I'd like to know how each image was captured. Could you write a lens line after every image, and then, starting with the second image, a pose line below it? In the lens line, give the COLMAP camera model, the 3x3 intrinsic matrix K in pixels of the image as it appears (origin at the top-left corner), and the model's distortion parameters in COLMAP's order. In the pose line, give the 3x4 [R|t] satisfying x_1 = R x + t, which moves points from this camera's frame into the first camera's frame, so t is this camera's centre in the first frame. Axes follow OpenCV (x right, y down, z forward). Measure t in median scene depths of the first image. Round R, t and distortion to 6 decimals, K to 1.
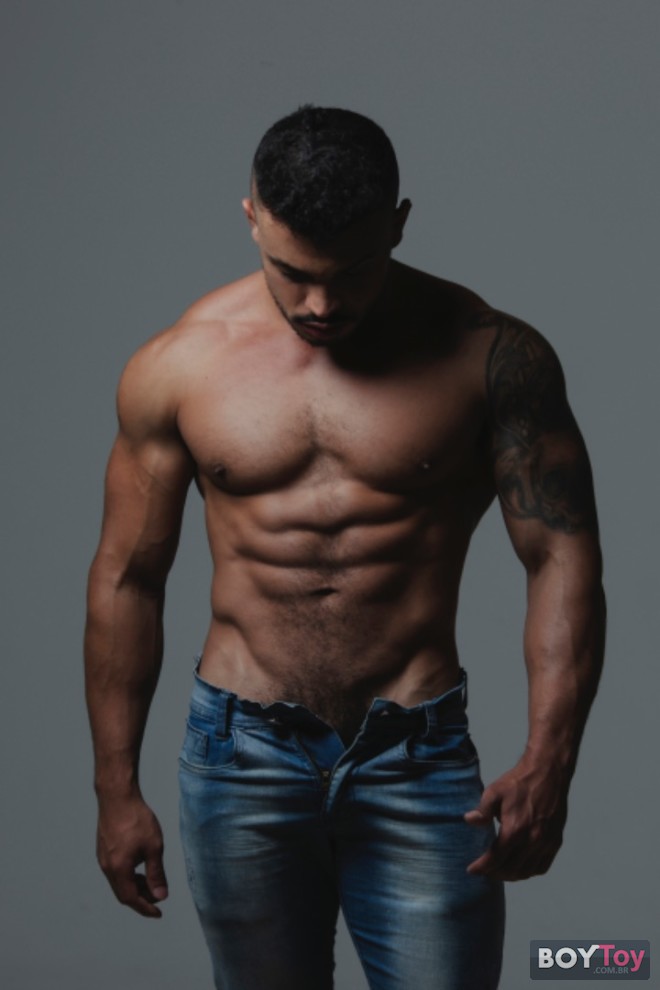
lens RADIAL K [[2780.5, 0, 330.0], [0, 2780.5, 495.0], [0, 0, 1]] dist [3.678654, -0.029133]
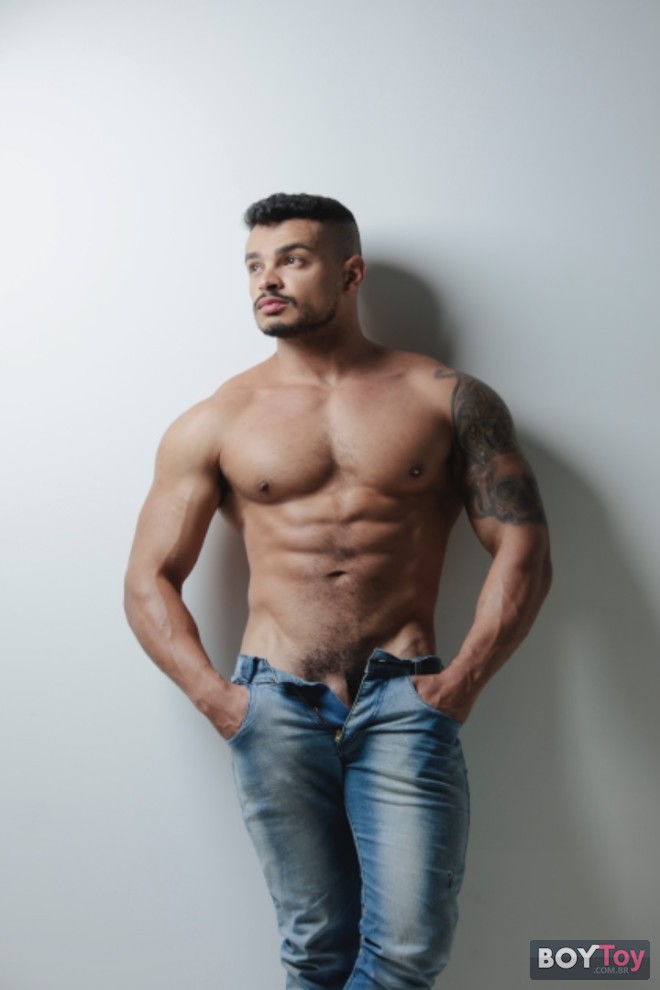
lens RADIAL K [[2921.4, 0, 330.0], [0, 2921.4, 495.0], [0, 0, 1]] dist [-0.005680, 0.033224]
pose [[0.999618, -0.018001, 0.020994, -0.033055], [0.018347, 0.999697, -0.016383, 0.019622], [-0.020693, 0.016762, 0.999645, -0.384264]]
